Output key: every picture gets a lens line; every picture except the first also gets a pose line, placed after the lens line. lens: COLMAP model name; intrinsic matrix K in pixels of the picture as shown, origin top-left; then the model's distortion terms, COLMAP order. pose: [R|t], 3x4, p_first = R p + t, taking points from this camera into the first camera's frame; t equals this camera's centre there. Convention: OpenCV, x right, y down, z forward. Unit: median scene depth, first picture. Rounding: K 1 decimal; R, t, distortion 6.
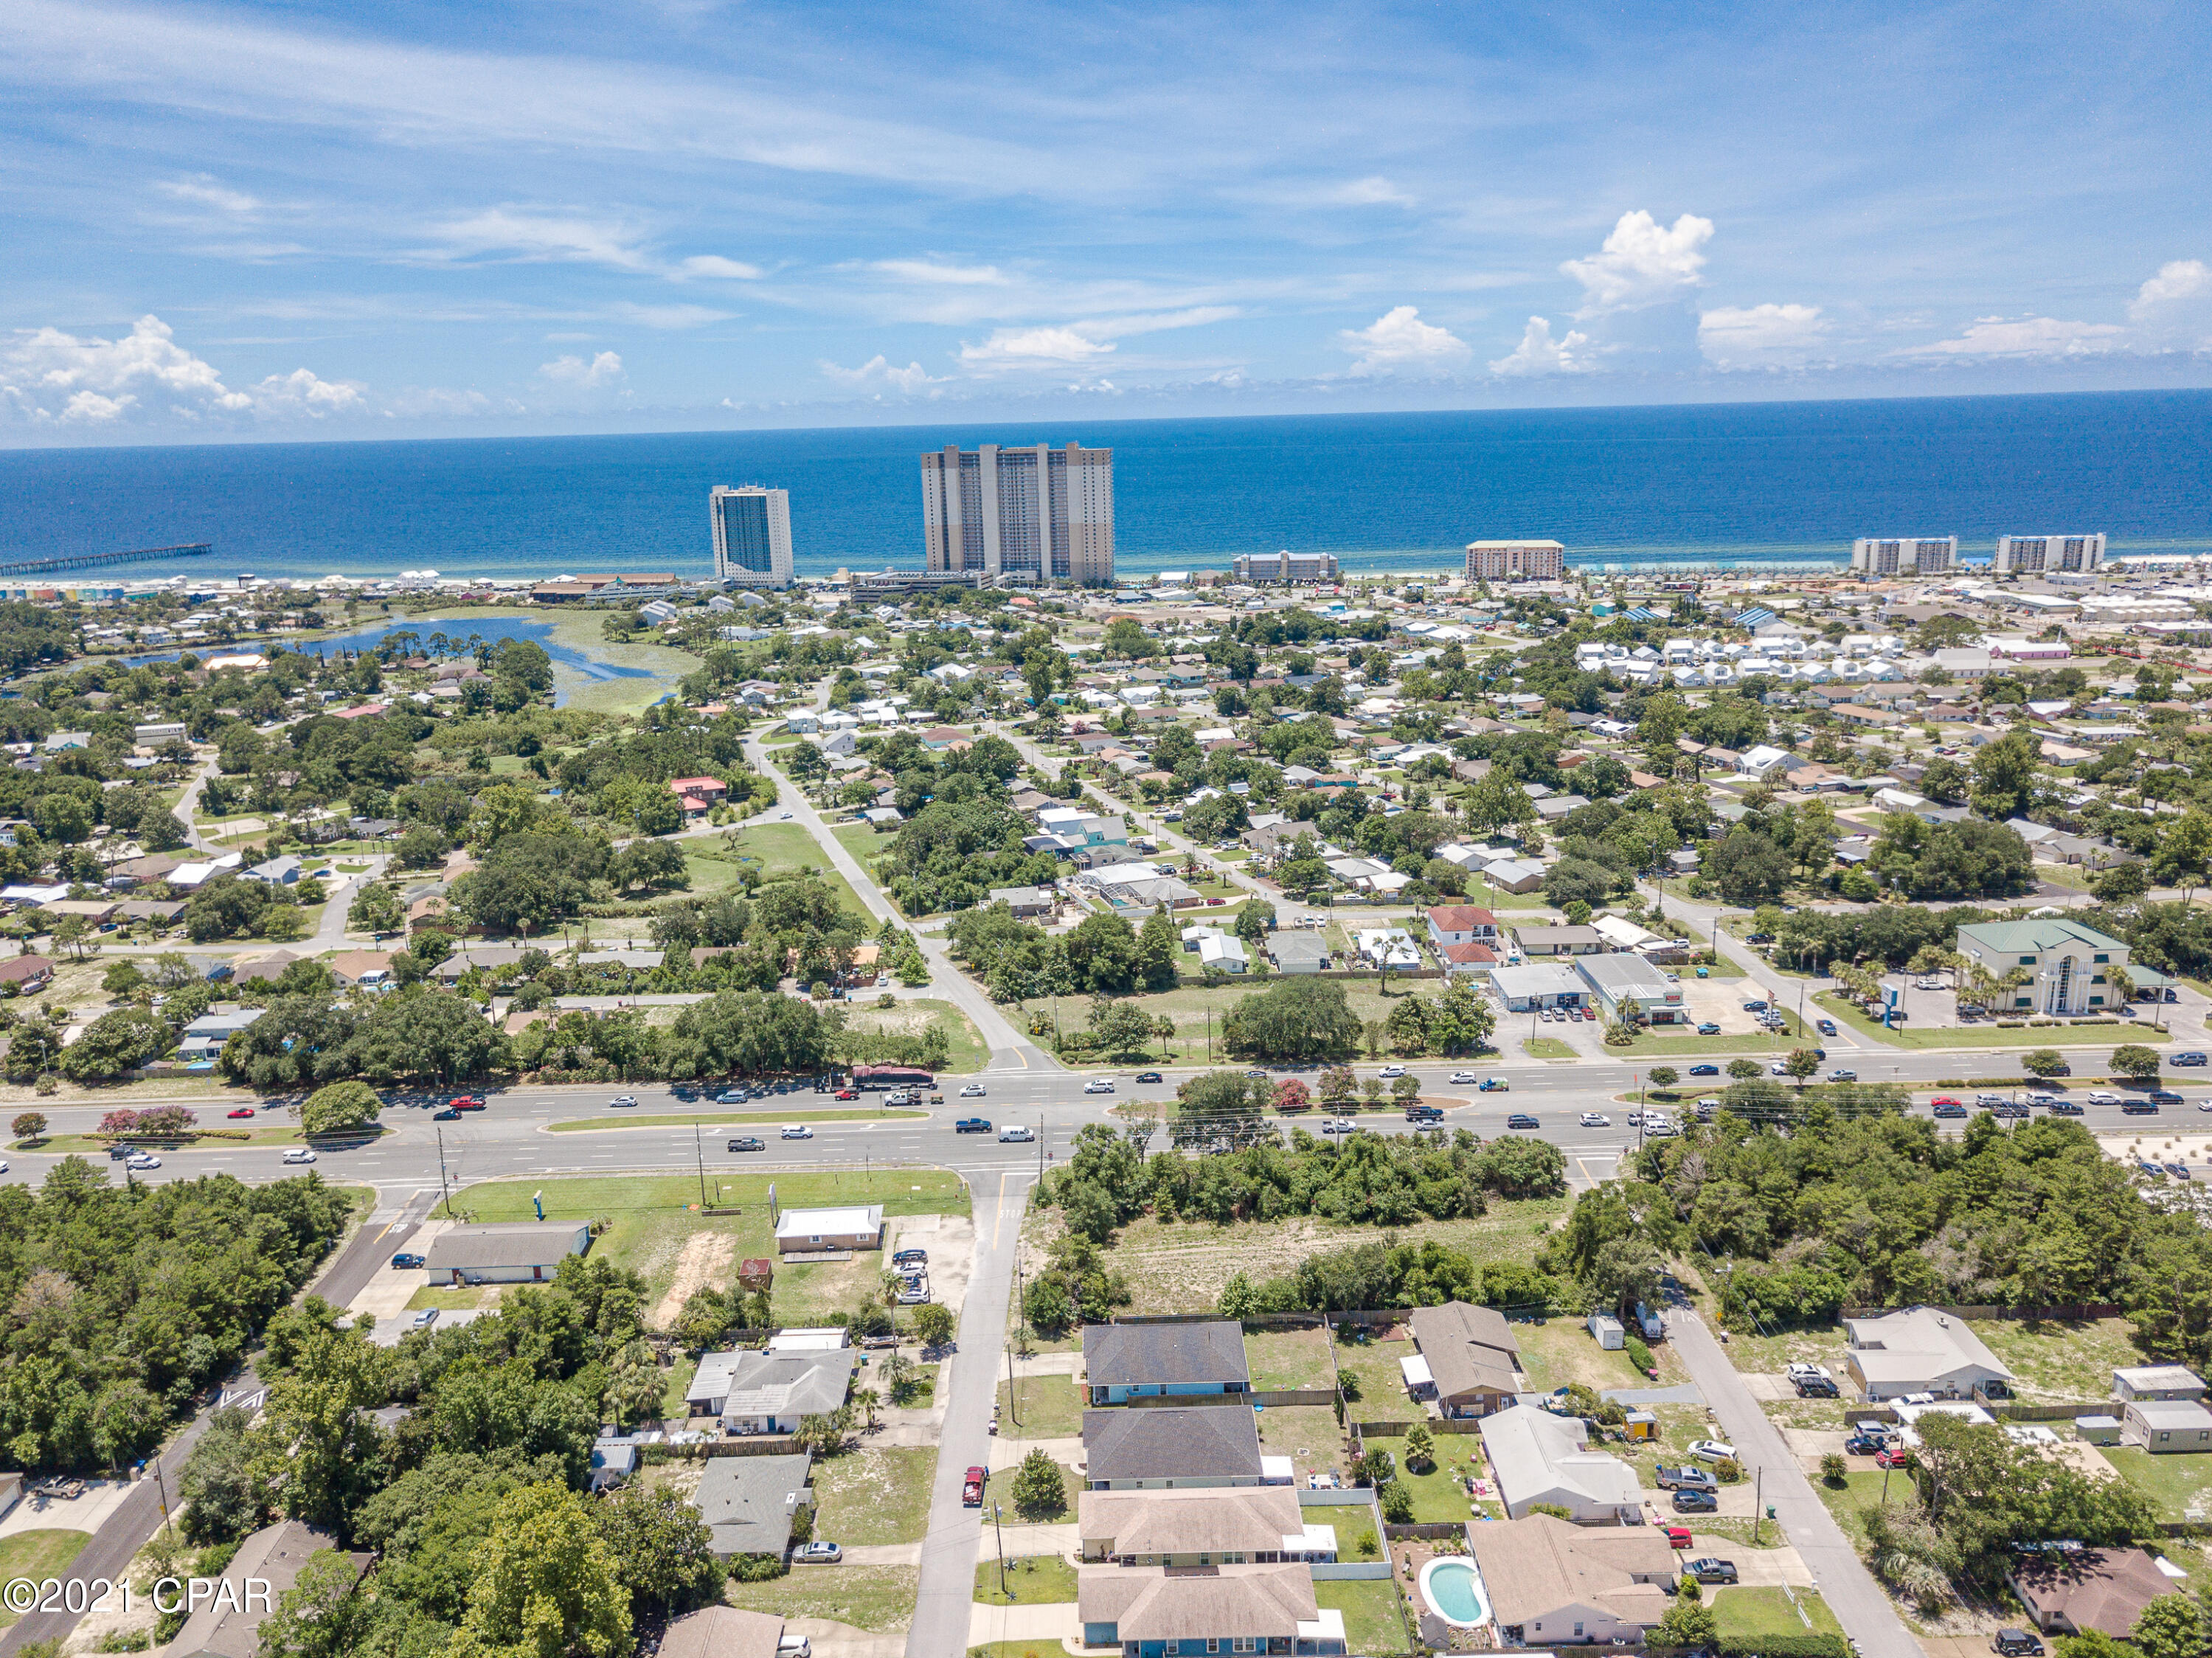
lens RADIAL K [[1697.5, 0, 1108.3], [0, 1697.5, 838.5], [0, 0, 1]] dist [0.018652, -0.001313]
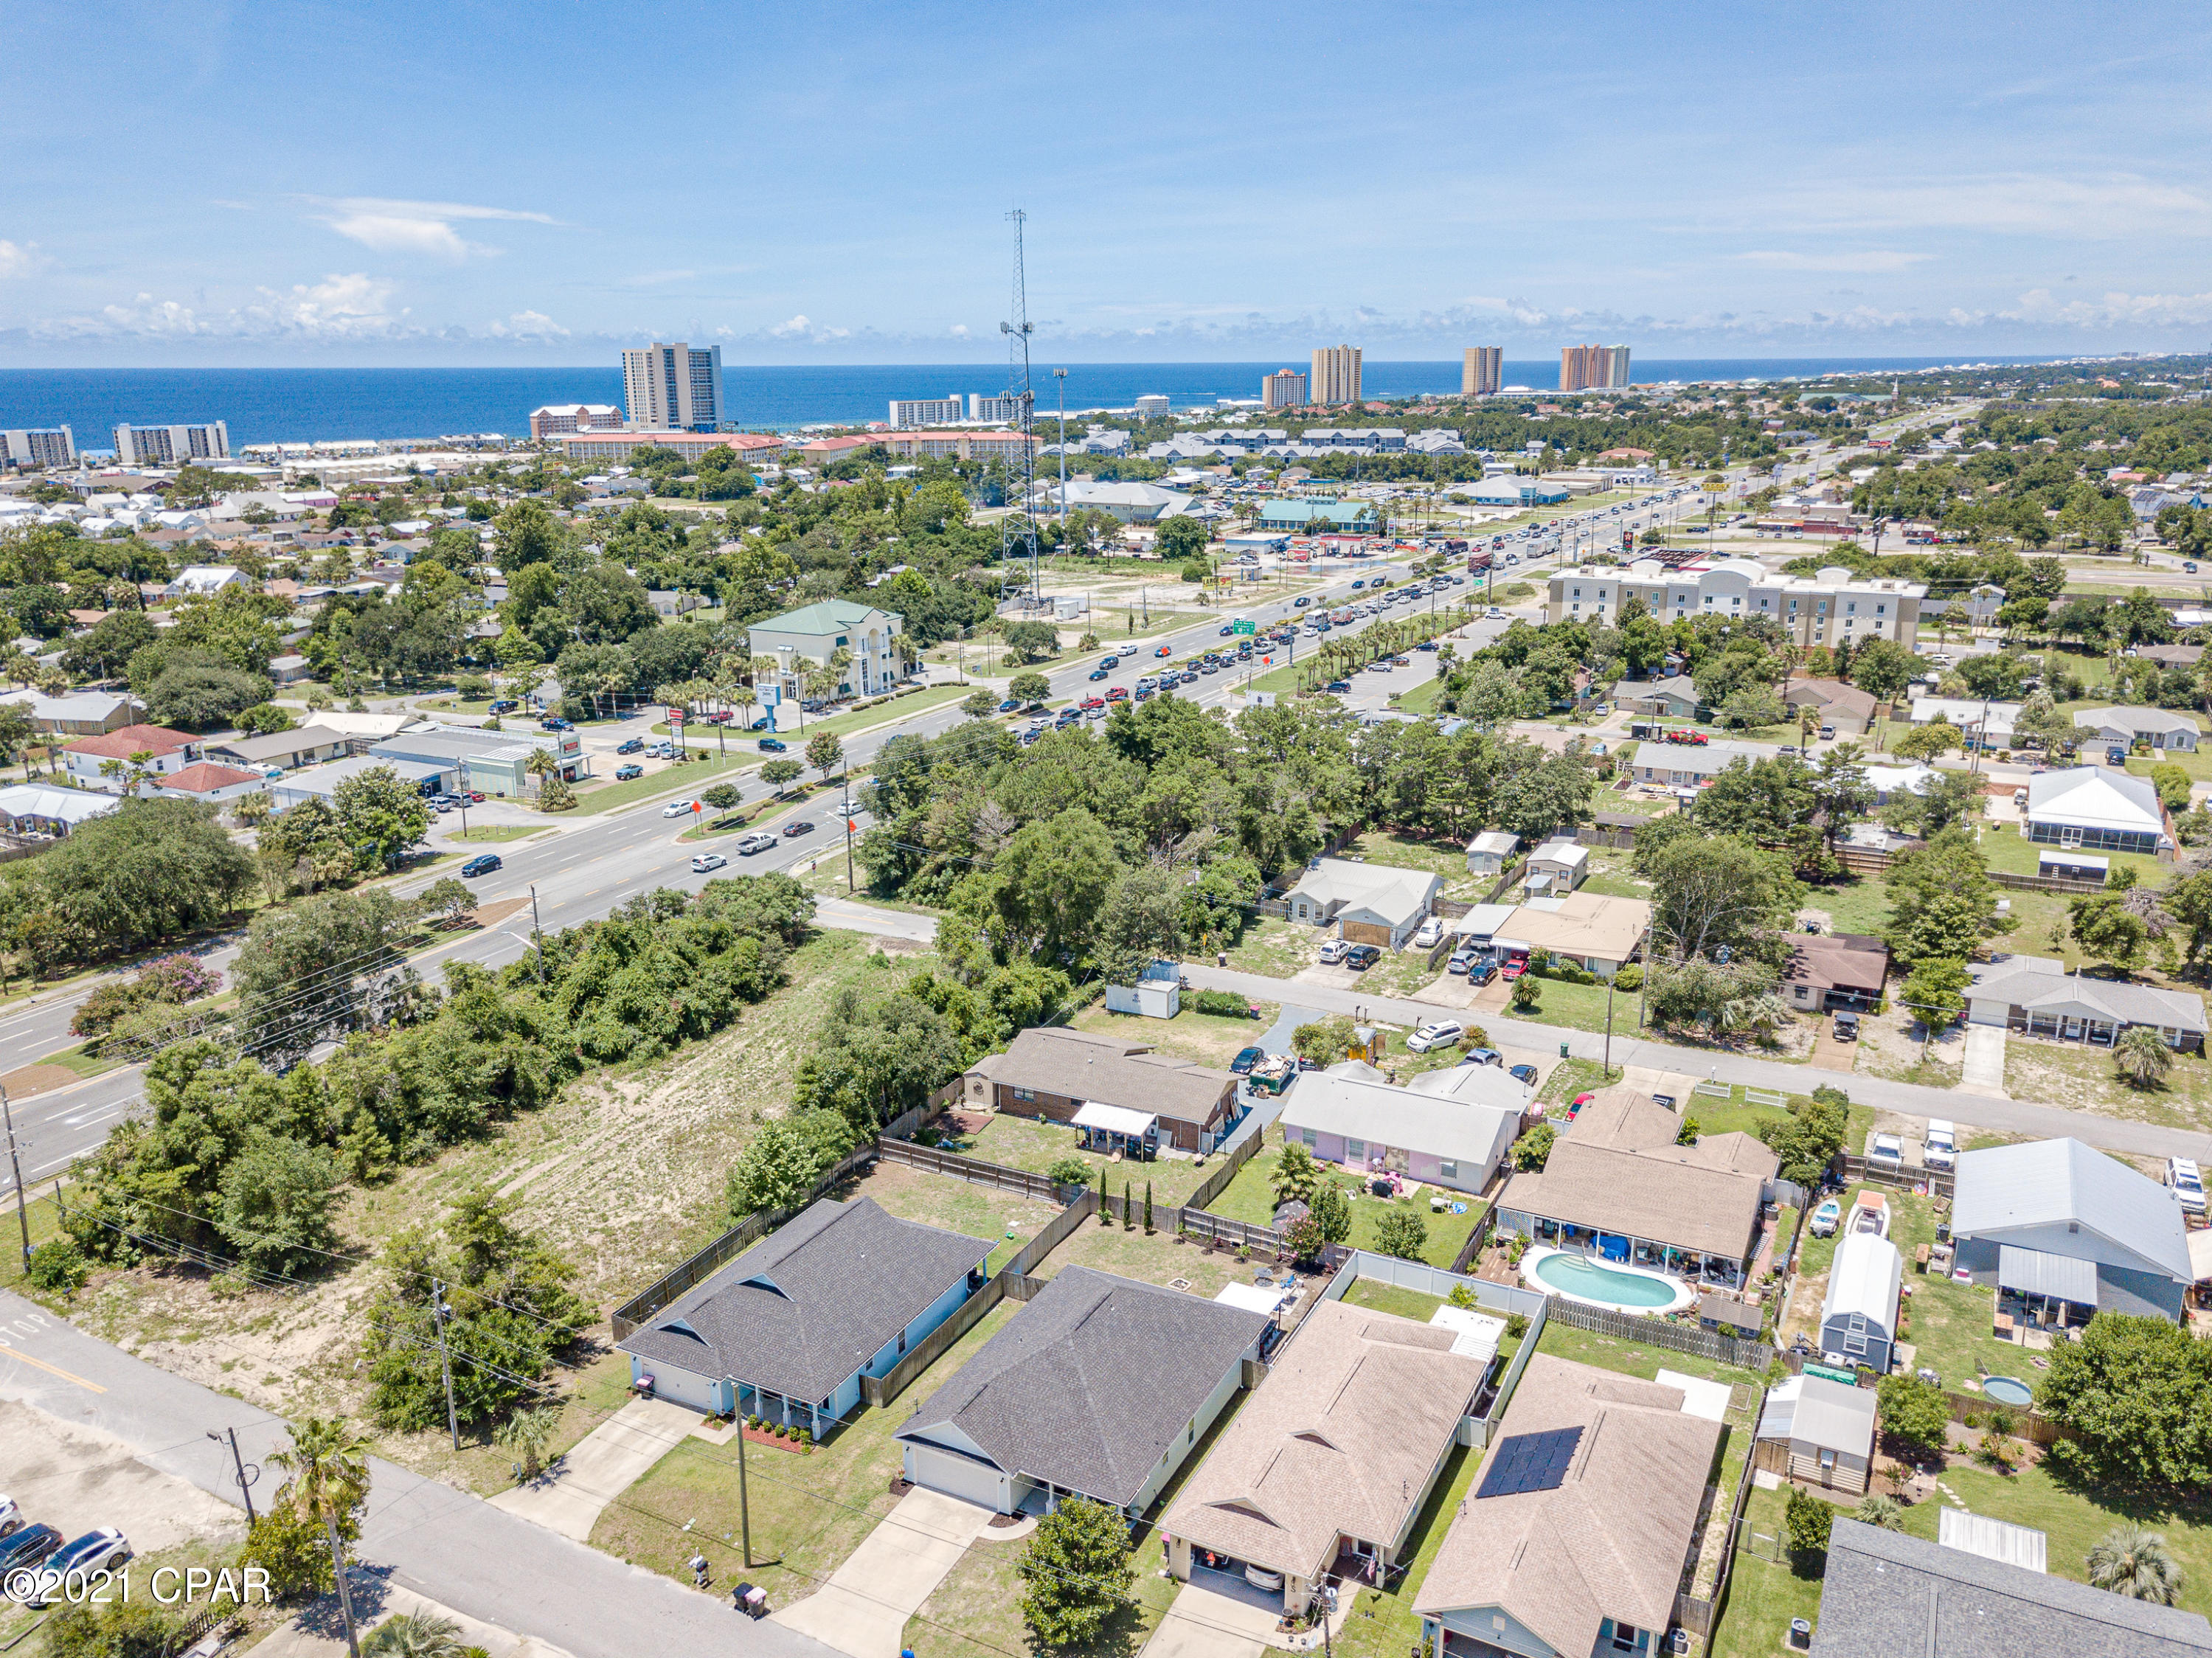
lens RADIAL K [[1696.2, 0, 1104.7], [0, 1696.2, 842.3], [0, 0, 1]] dist [0.025025, 0.002236]
pose [[0.468339, -0.221871, 0.855238, -0.220772], [0.210925, 0.968047, 0.135631, 0.089535], [-0.858003, 0.116870, 0.500172, 0.467651]]
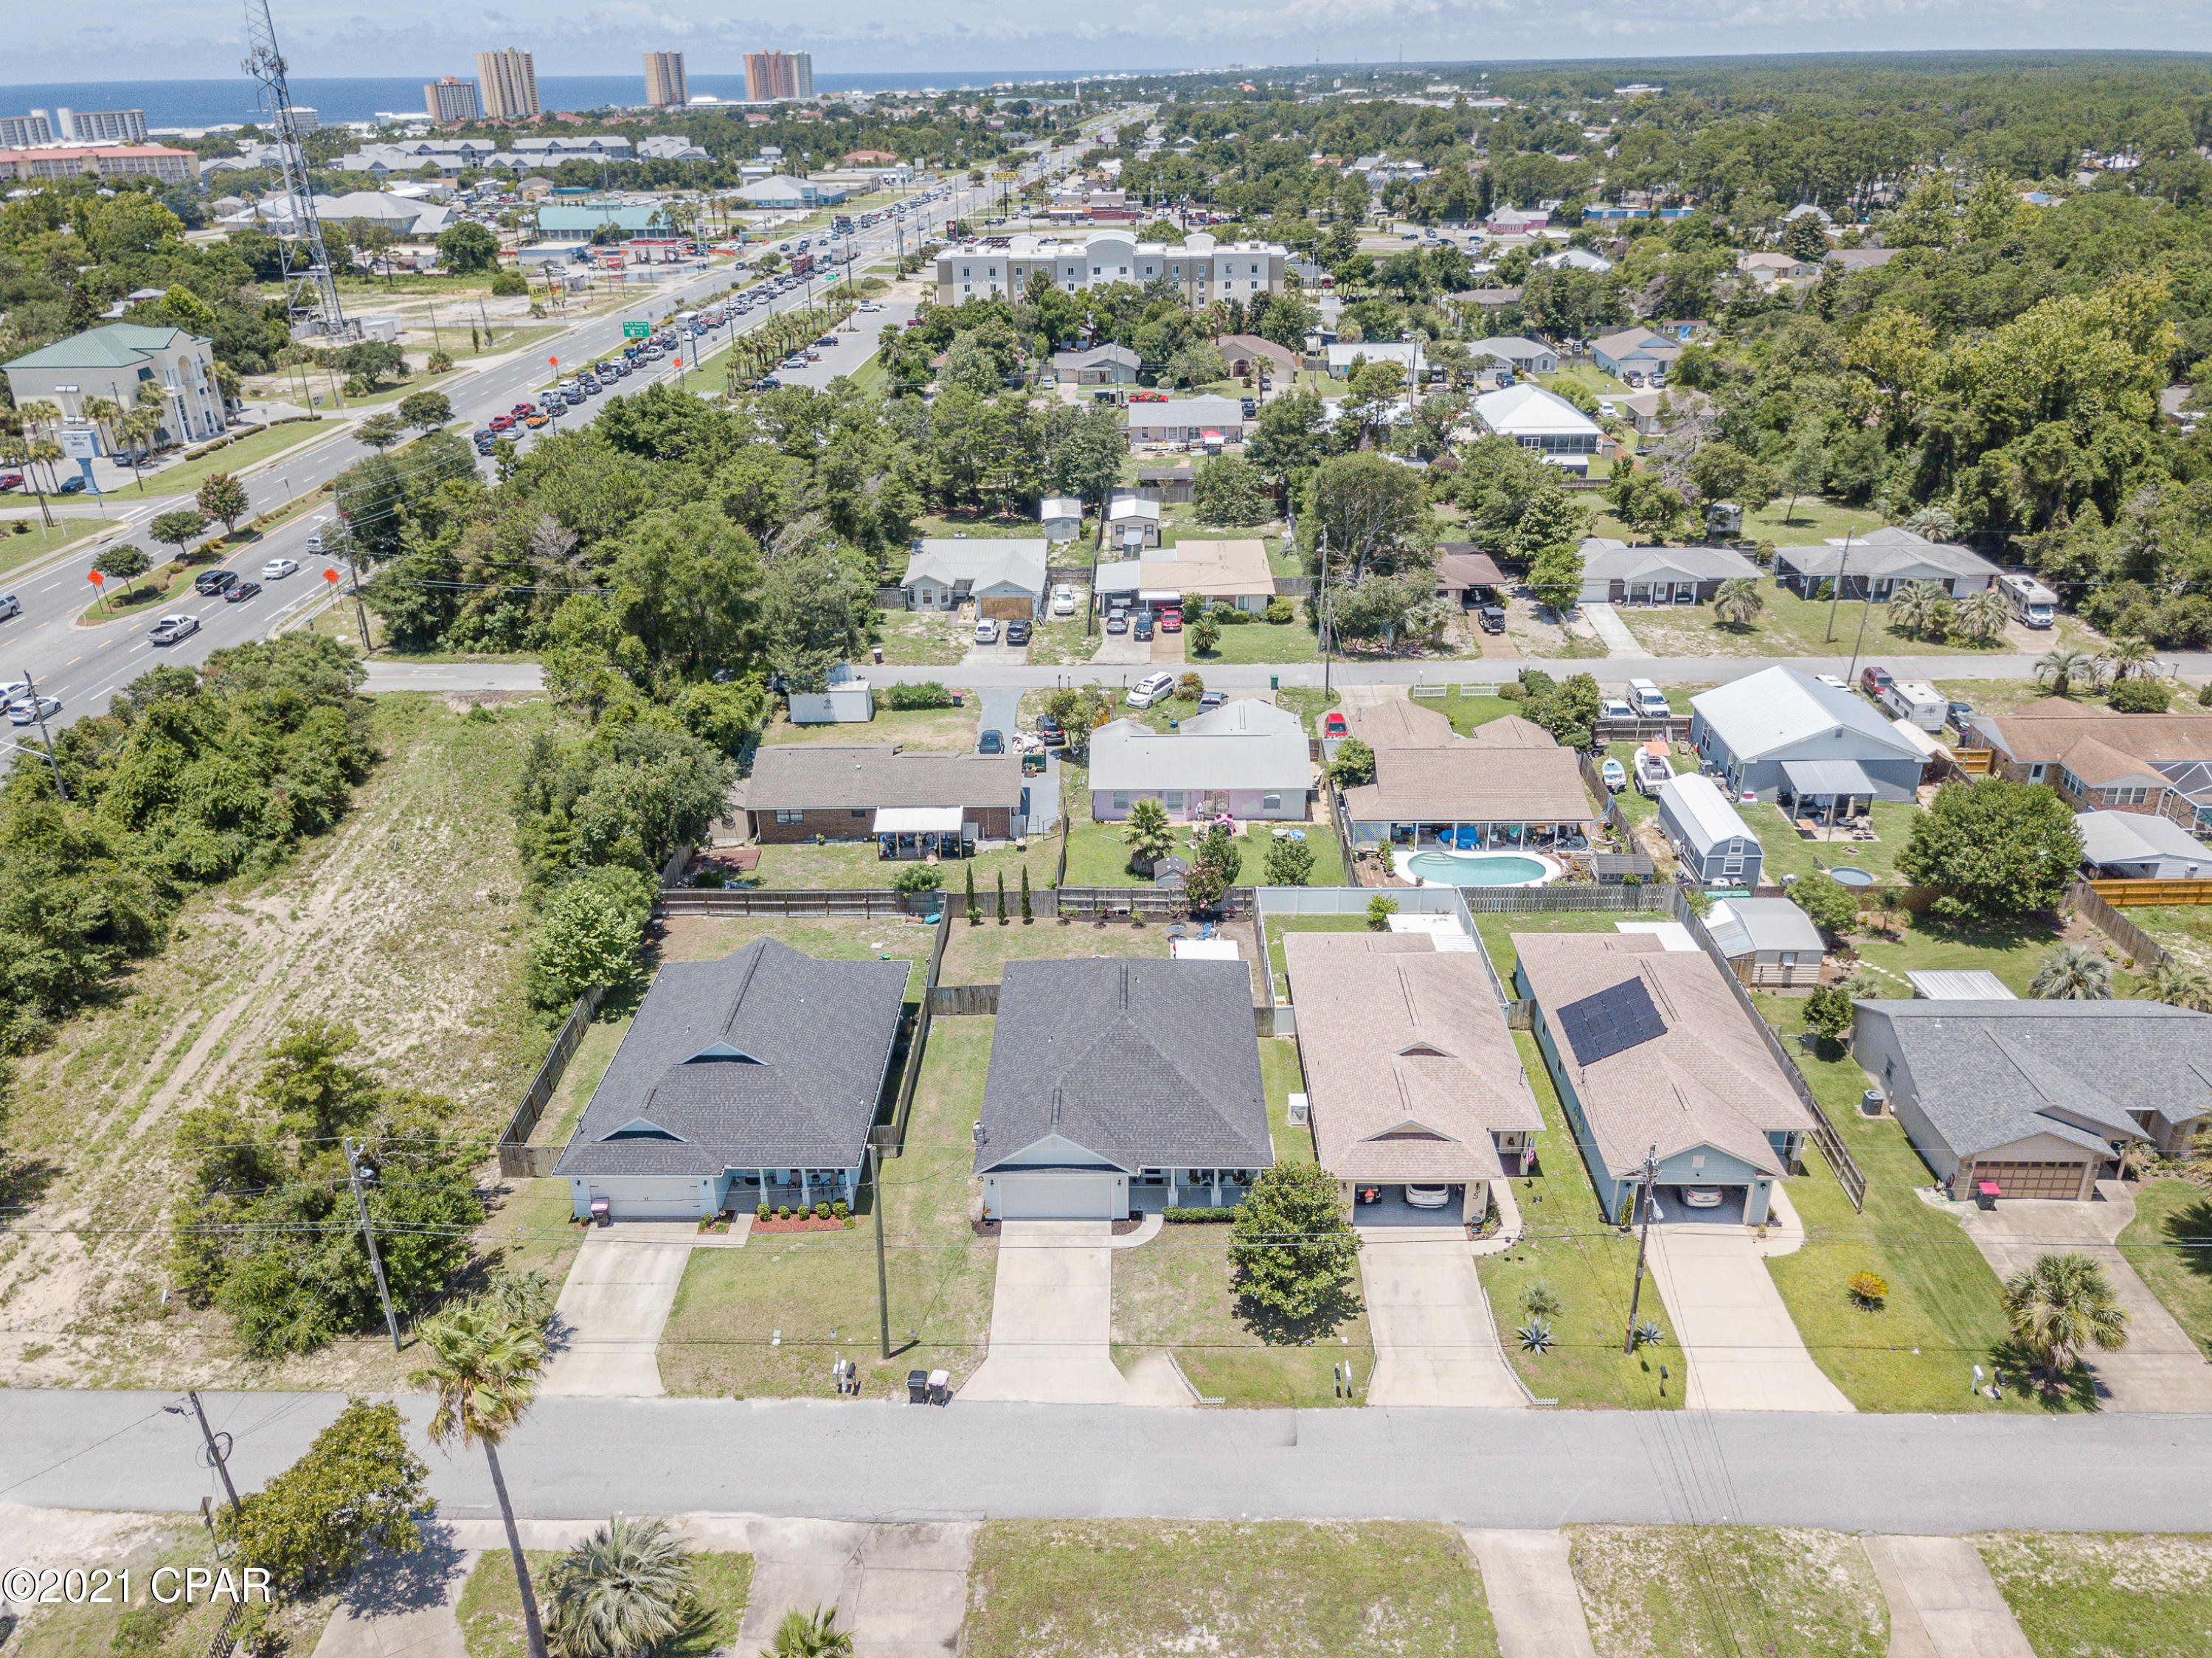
lens RADIAL K [[1677.5, 0, 1102.1], [0, 1677.5, 884.6], [0, 0, 1]] dist [0.022097, -0.004195]
pose [[0.032672, -0.416259, 0.908659, -0.215176], [0.256301, 0.882232, 0.394938, 0.090750], [-0.966045, 0.219987, 0.135512, 0.598799]]
